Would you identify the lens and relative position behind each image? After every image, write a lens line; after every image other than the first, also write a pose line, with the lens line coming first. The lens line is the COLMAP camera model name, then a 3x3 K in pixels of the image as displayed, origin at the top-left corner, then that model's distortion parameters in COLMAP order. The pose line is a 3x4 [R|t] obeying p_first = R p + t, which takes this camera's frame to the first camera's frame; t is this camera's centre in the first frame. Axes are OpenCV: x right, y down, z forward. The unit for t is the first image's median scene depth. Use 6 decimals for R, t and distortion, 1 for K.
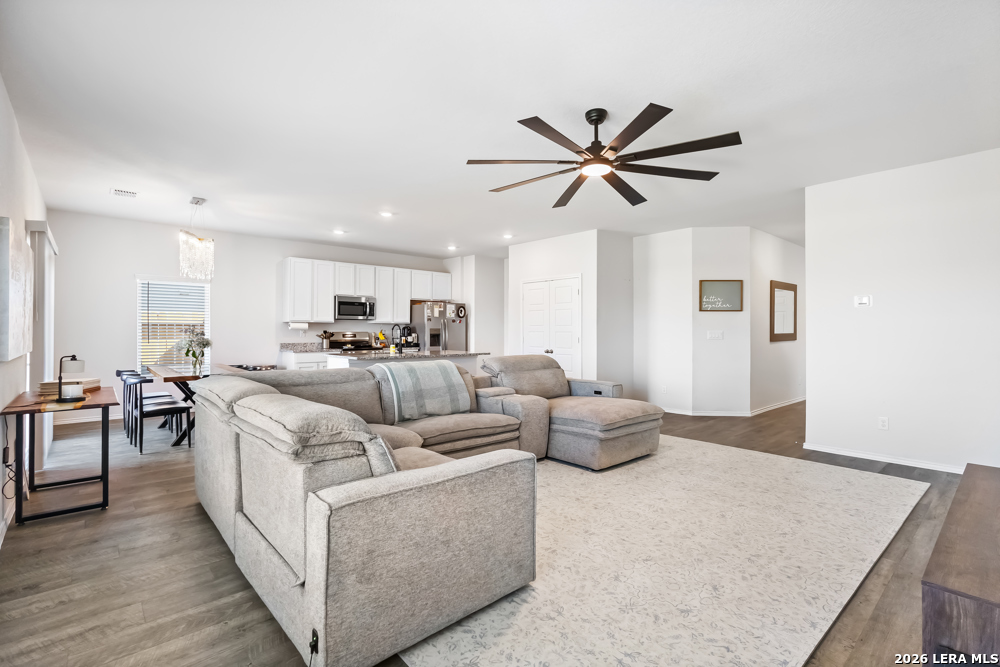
lens RADIAL K [[464.8, 0, 500.0], [0, 464.8, 333.5], [0, 0, 1]] dist [0.002944, 0.000758]
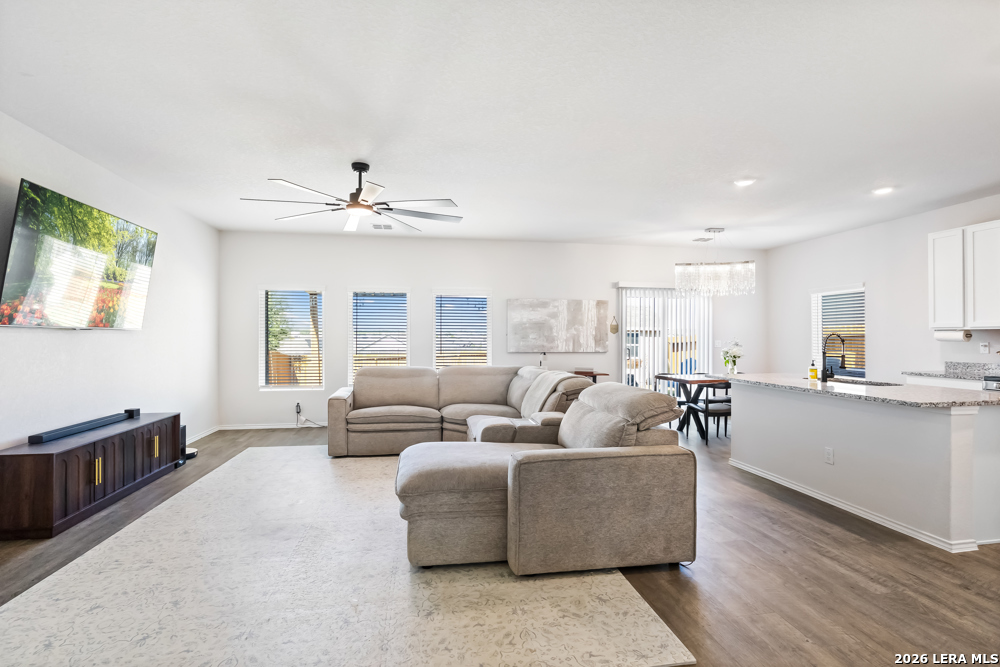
lens RADIAL K [[484.6, 0, 503.7], [0, 484.6, 334.8], [0, 0, 1]] dist [-0.004582, -0.000743]
pose [[-0.519971, -0.006962, -0.854155, 0.416433], [-0.006900, 0.999968, -0.003950, -0.009804], [0.854156, 0.003840, -0.520003, 0.752031]]
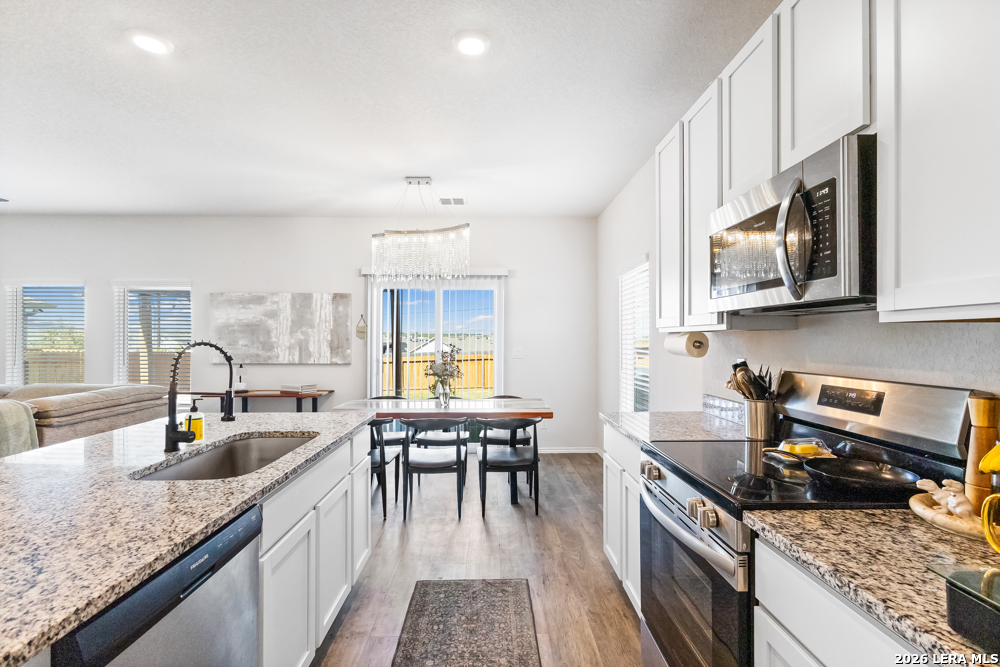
lens RADIAL K [[470.5, 0, 499.0], [0, 470.5, 342.4], [0, 0, 1]] dist [0.002688, 0.000530]
pose [[-0.654439, 0.001252, -0.756114, -0.101252], [-0.006066, 0.999958, 0.006906, -0.017502], [0.756091, 0.009106, -0.654403, 1.022385]]
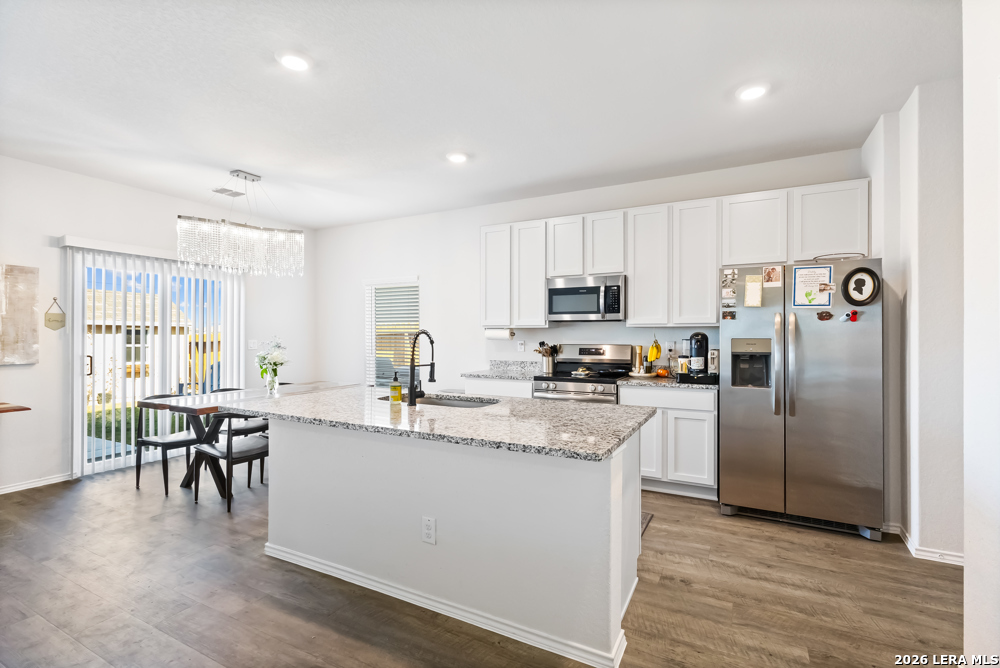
lens RADIAL K [[464.8, 0, 500.0], [0, 464.8, 334.0], [0, 0, 1]] dist [0.002944, 0.000758]
pose [[0.340688, -0.003804, -0.940169, 0.141835], [-0.004775, 0.999972, -0.005776, -0.011887], [0.940164, 0.006457, 0.340660, 0.724282]]
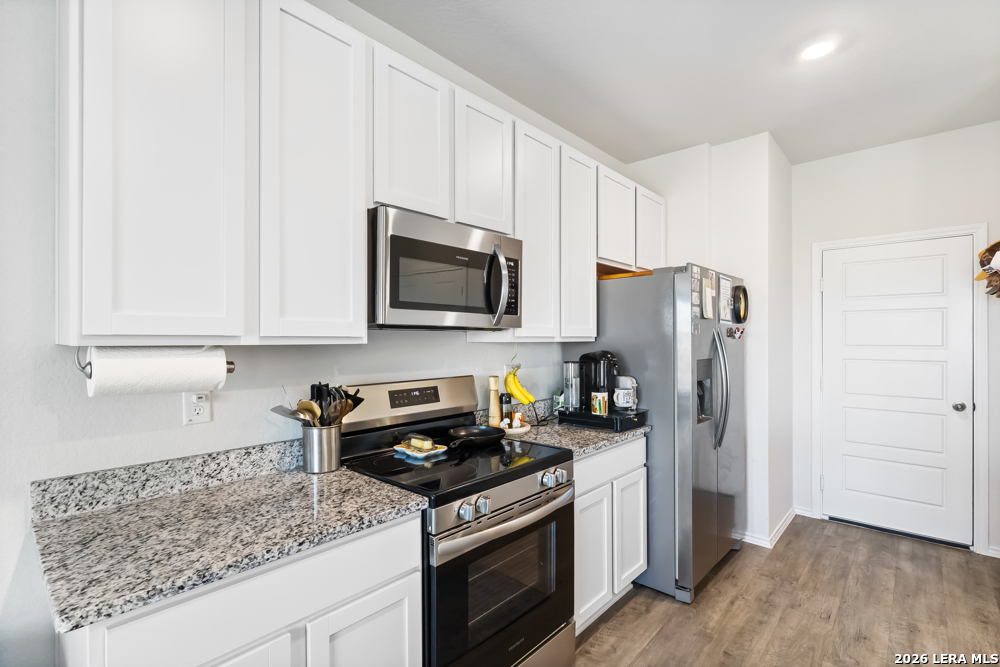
lens RADIAL K [[467.6, 0, 497.9], [0, 467.6, 338.7], [0, 0, 1]] dist [0.001717, 0.000449]
pose [[0.994435, -0.003572, 0.105291, -0.308869], [0.004317, 0.999967, -0.006848, -0.023020], [-0.105263, 0.007264, 0.994418, 0.762752]]
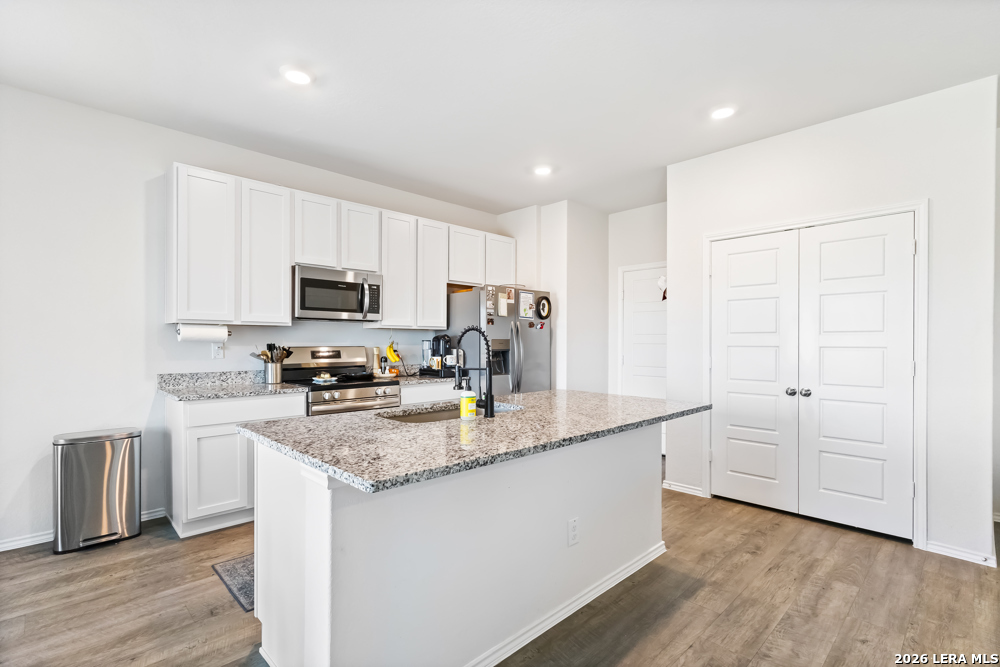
lens RADIAL K [[470.5, 0, 499.0], [0, 470.5, 342.4], [0, 0, 1]] dist [0.002688, 0.000530]
pose [[0.998910, 0.000264, 0.046682, -0.172178], [-0.000100, 0.999994, -0.003513, -0.005895], [-0.046683, 0.003504, 0.998904, 0.518741]]
